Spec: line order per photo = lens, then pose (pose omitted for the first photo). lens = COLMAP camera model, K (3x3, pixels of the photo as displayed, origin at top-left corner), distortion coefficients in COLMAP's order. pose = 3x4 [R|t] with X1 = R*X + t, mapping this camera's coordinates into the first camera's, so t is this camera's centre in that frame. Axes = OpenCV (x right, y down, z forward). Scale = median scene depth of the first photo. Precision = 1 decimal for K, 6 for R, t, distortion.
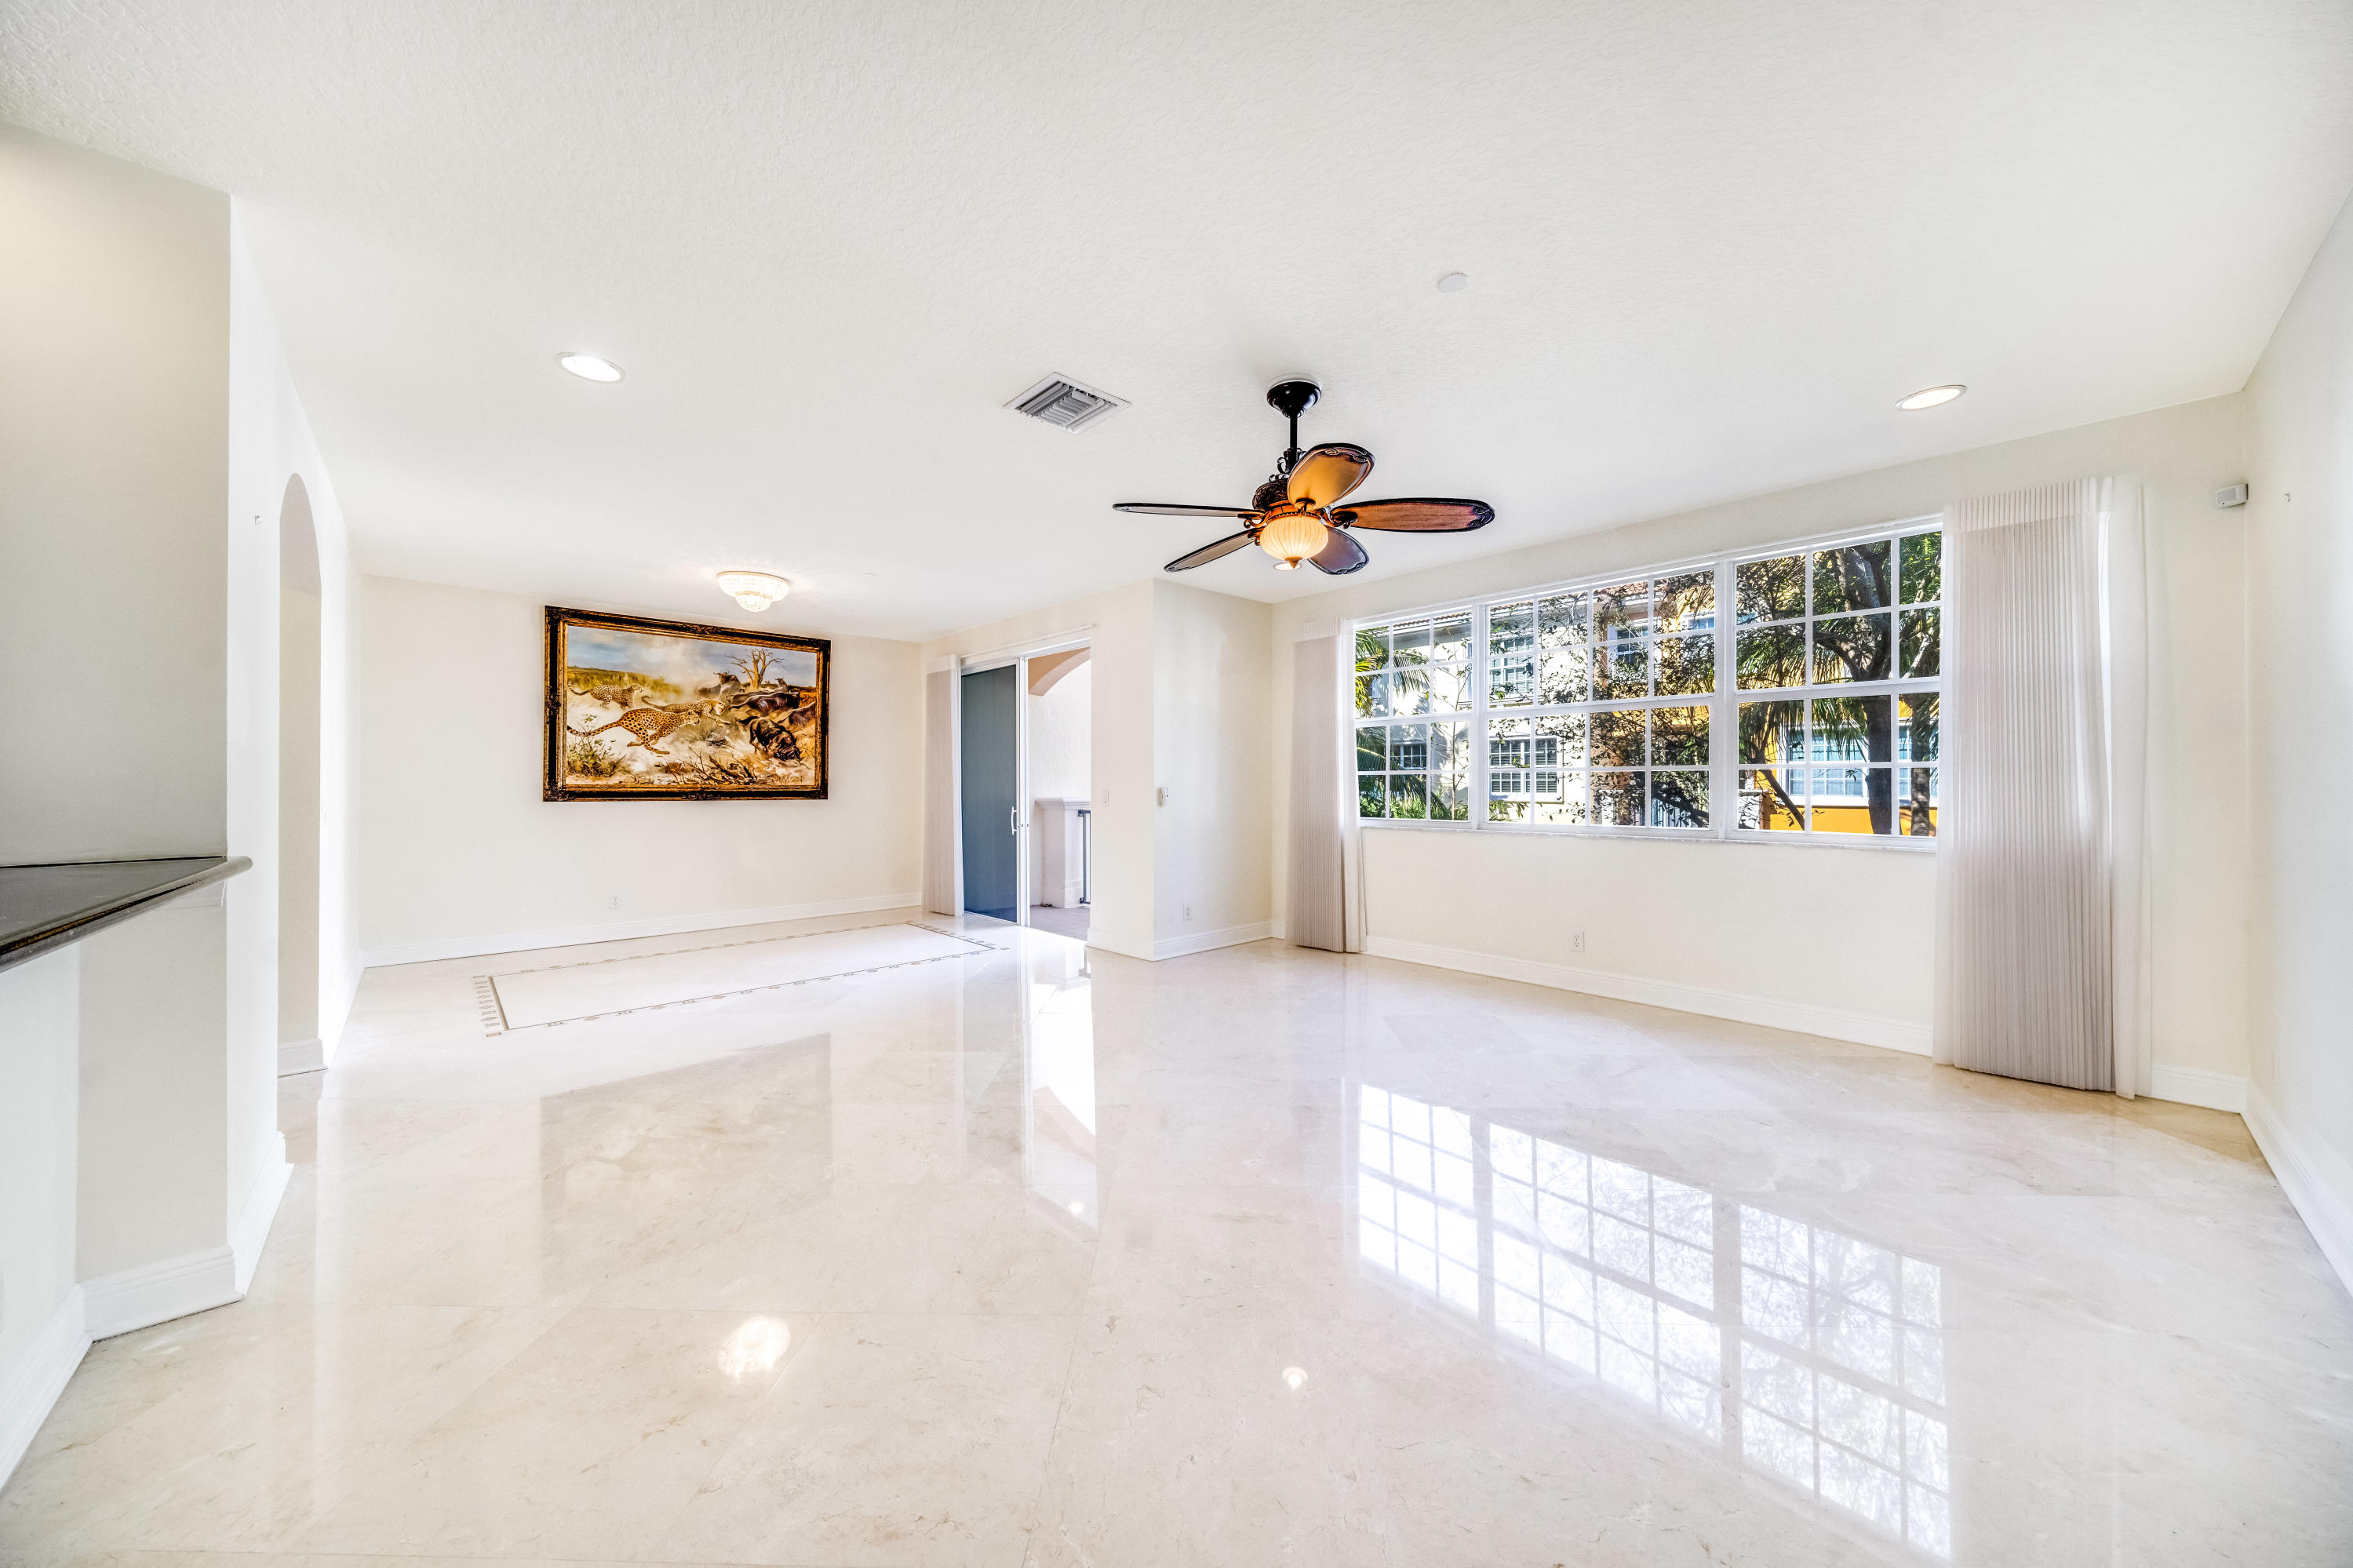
lens RADIAL K [[802.1, 0, 1176.5], [0, 802.1, 784.0], [0, 0, 1]] dist [-0.000090, -0.000017]
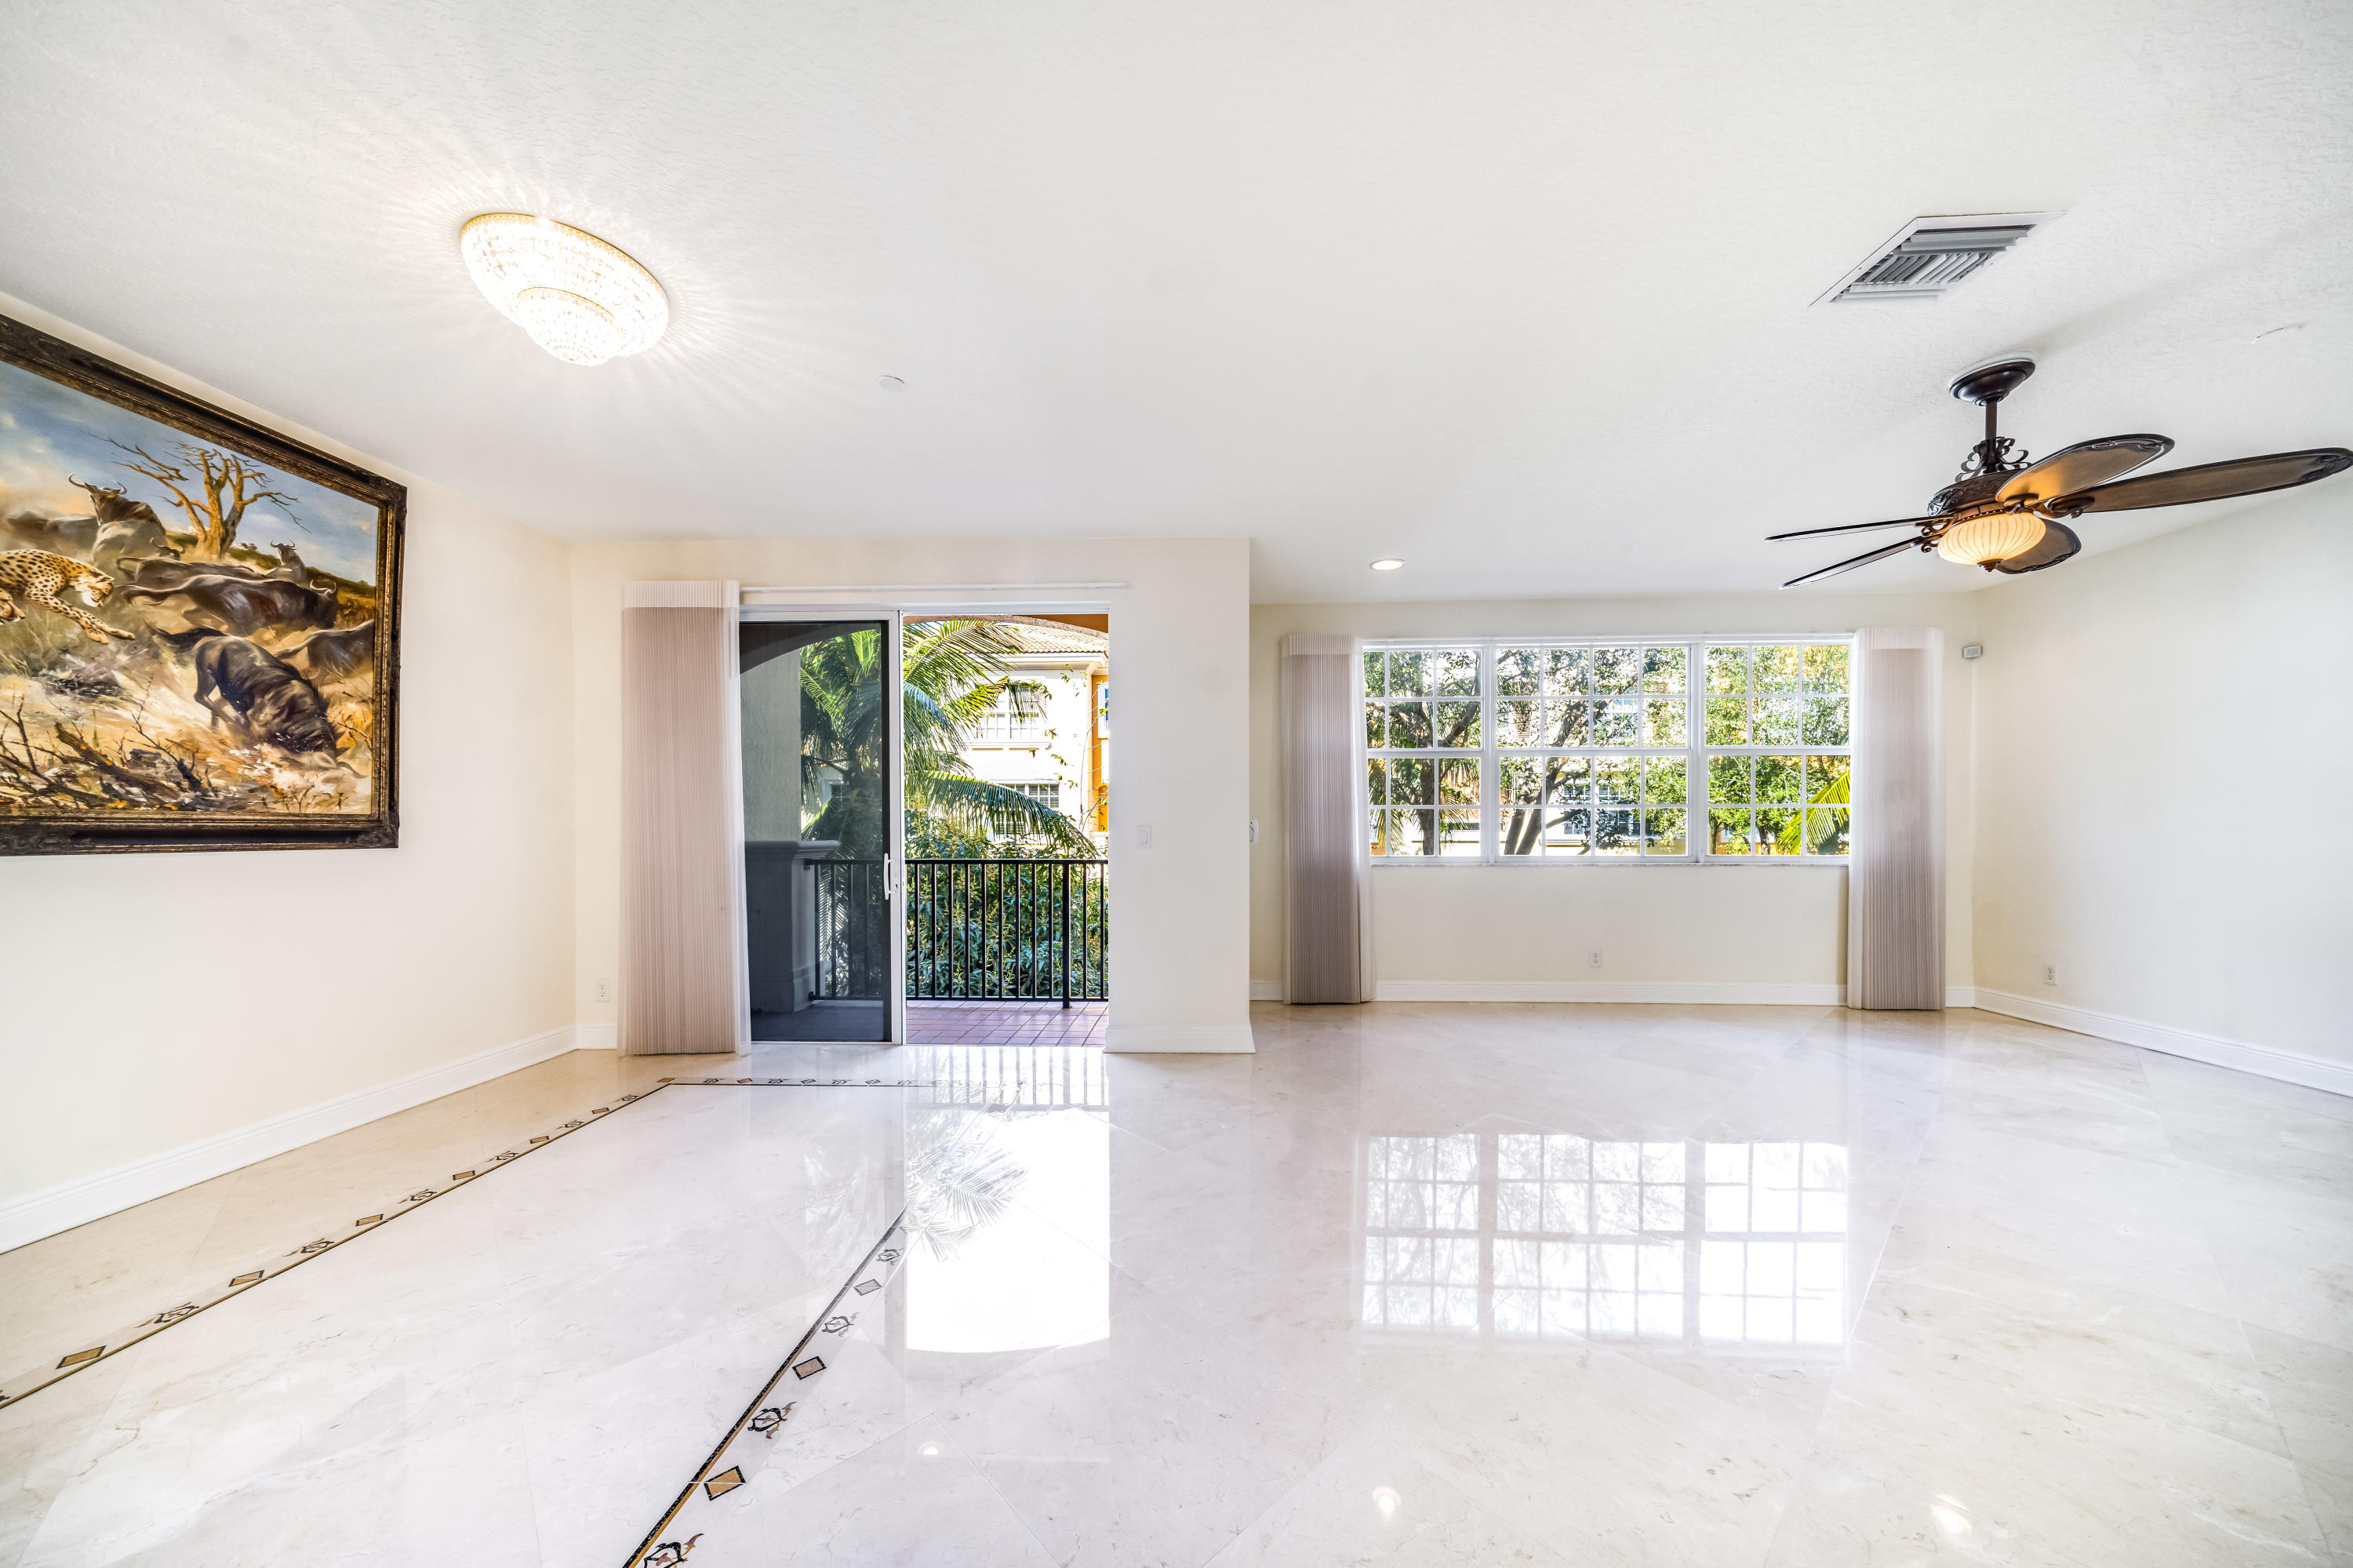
lens RADIAL K [[778.4, 0, 1171.2], [0, 778.4, 823.8], [0, 0, 1]] dist [0.001031, 0.000153]
pose [[0.714355, 0.002492, 0.699779, -0.457494], [-0.003429, 0.999994, -0.000061, 0.005393], [-0.699775, -0.002356, 0.714360, 0.420367]]
